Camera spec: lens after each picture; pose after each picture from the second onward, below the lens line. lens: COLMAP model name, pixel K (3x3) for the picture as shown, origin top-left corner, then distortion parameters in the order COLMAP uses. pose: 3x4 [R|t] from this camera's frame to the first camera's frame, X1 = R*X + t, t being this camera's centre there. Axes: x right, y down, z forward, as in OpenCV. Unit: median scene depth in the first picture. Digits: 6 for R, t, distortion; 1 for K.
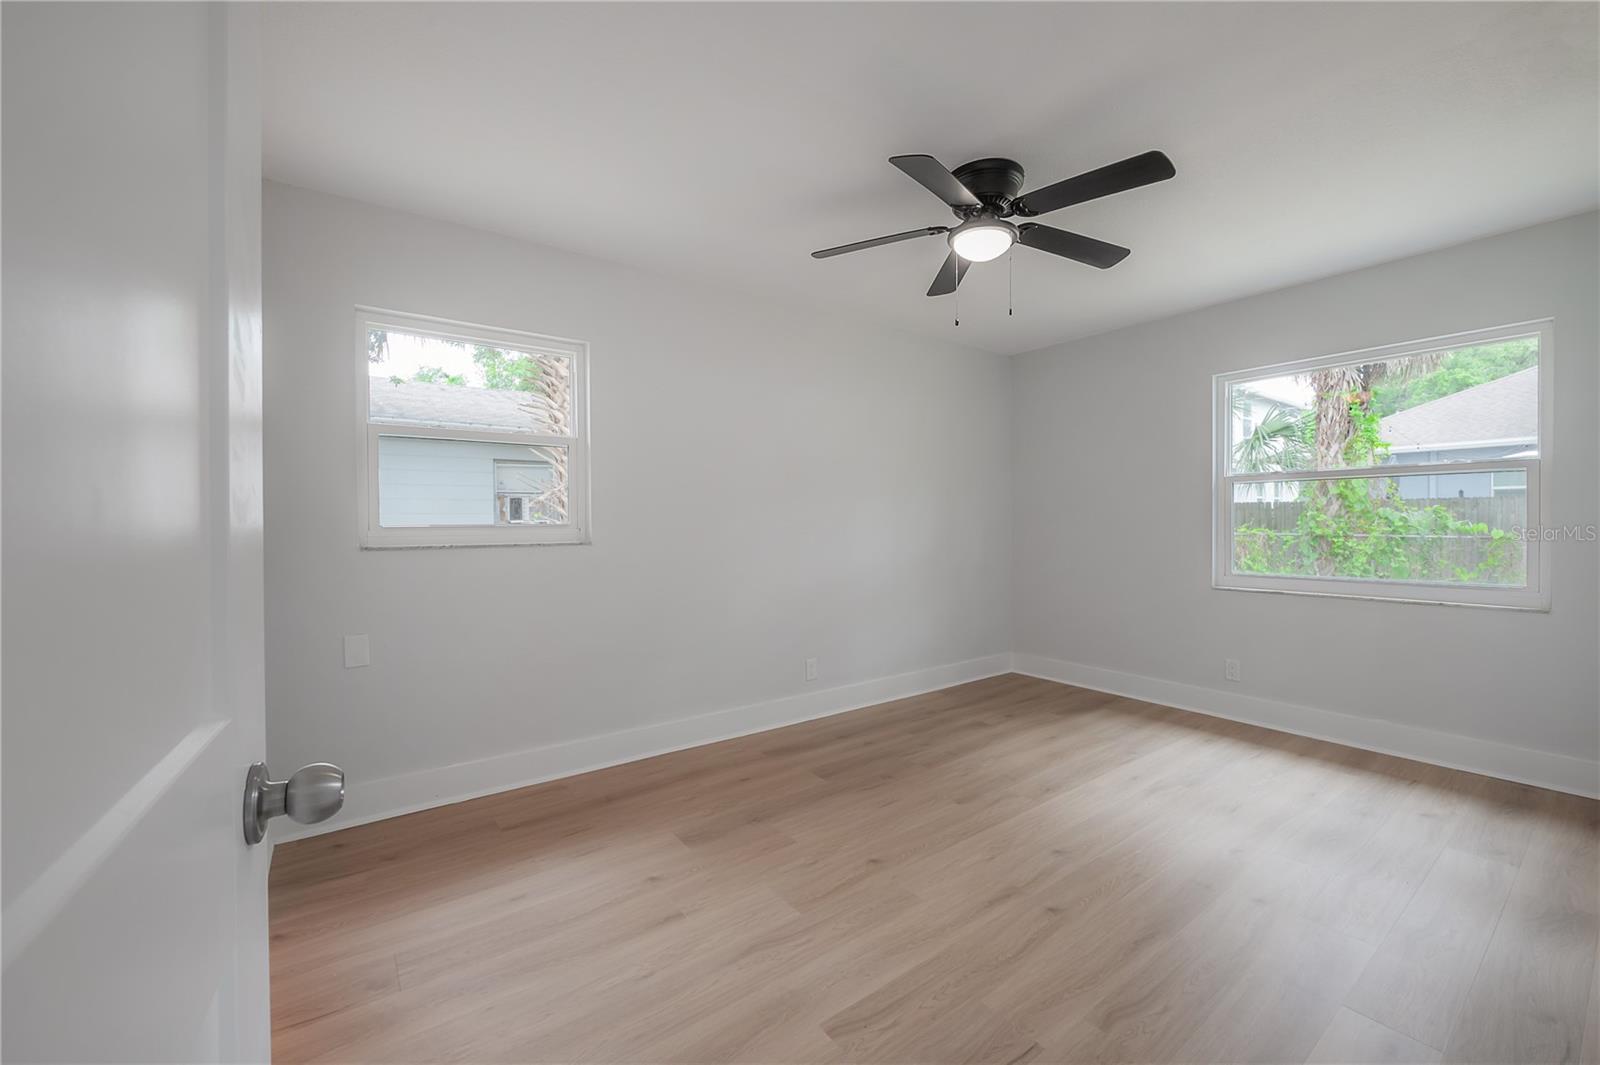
lens RADIAL K [[636.5, 0, 800.7], [0, 636.5, 526.2], [0, 0, 1]] dist [-0.000252, 0.000131]
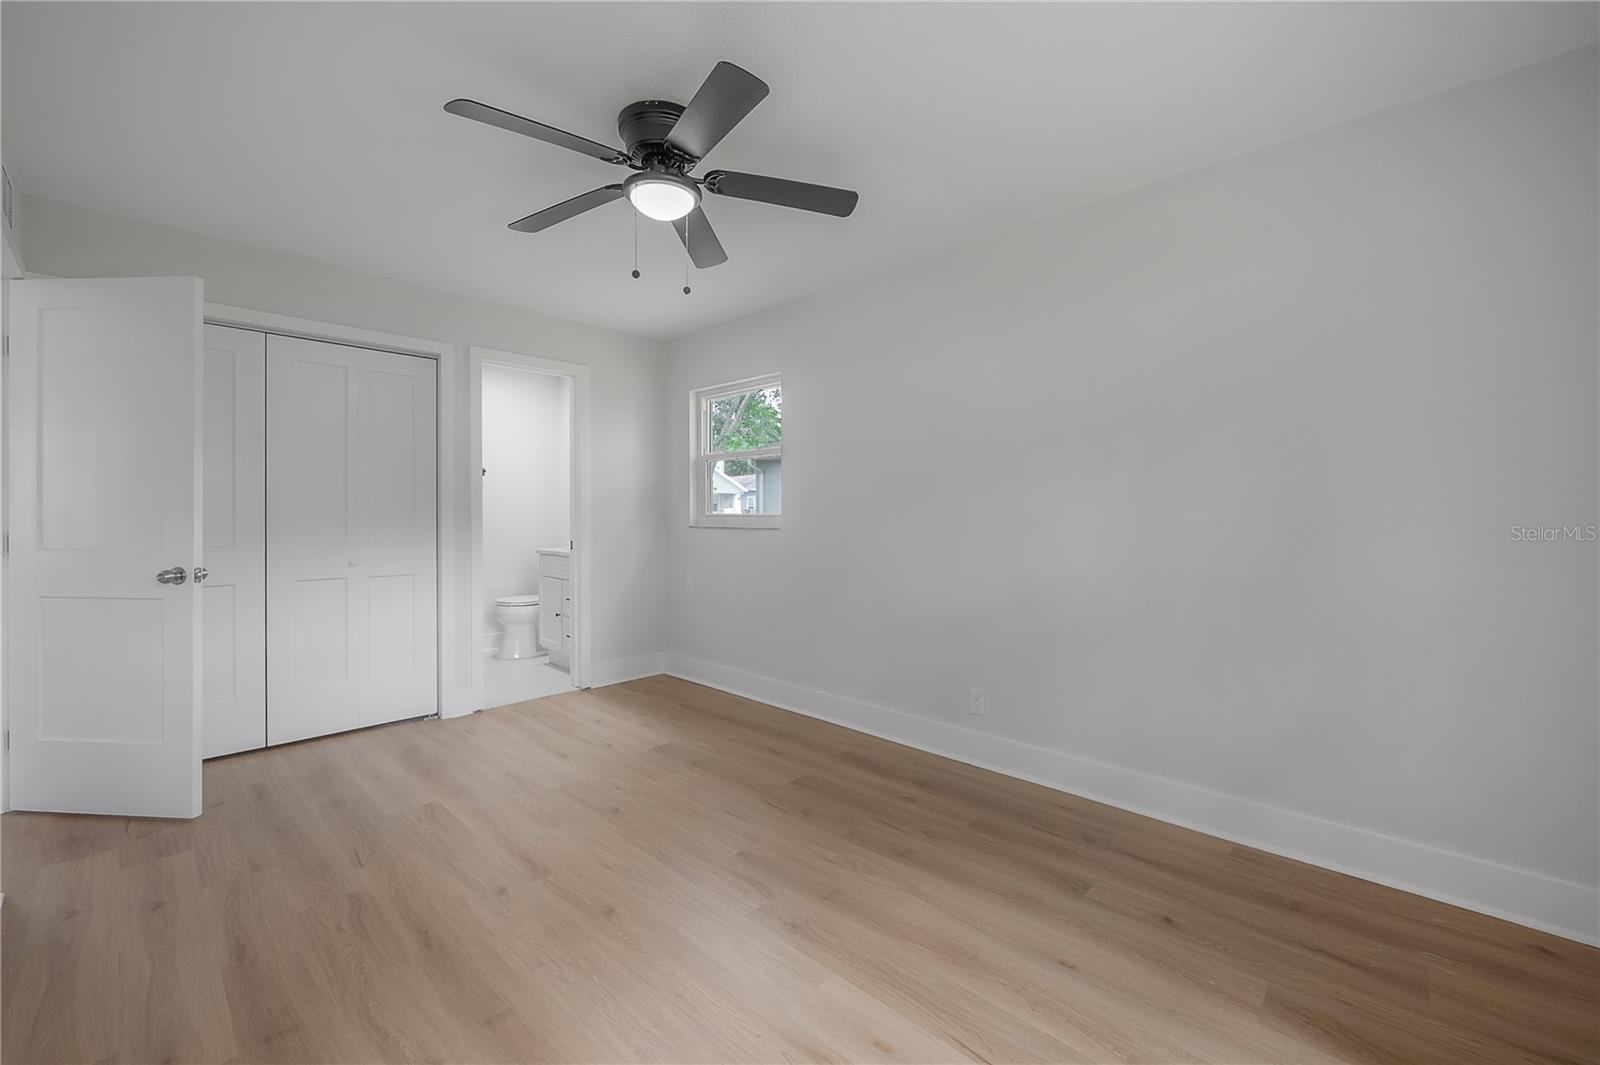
lens RADIAL K [[647.9, 0, 809.6], [0, 647.9, 527.7], [0, 0, 1]] dist [-0.001512, 0.000099]
pose [[0.173893, 0.019792, -0.984566, 0.930566], [-0.007775, 0.999794, 0.018725, 0.001193], [0.984734, 0.004399, 0.174011, 0.817746]]
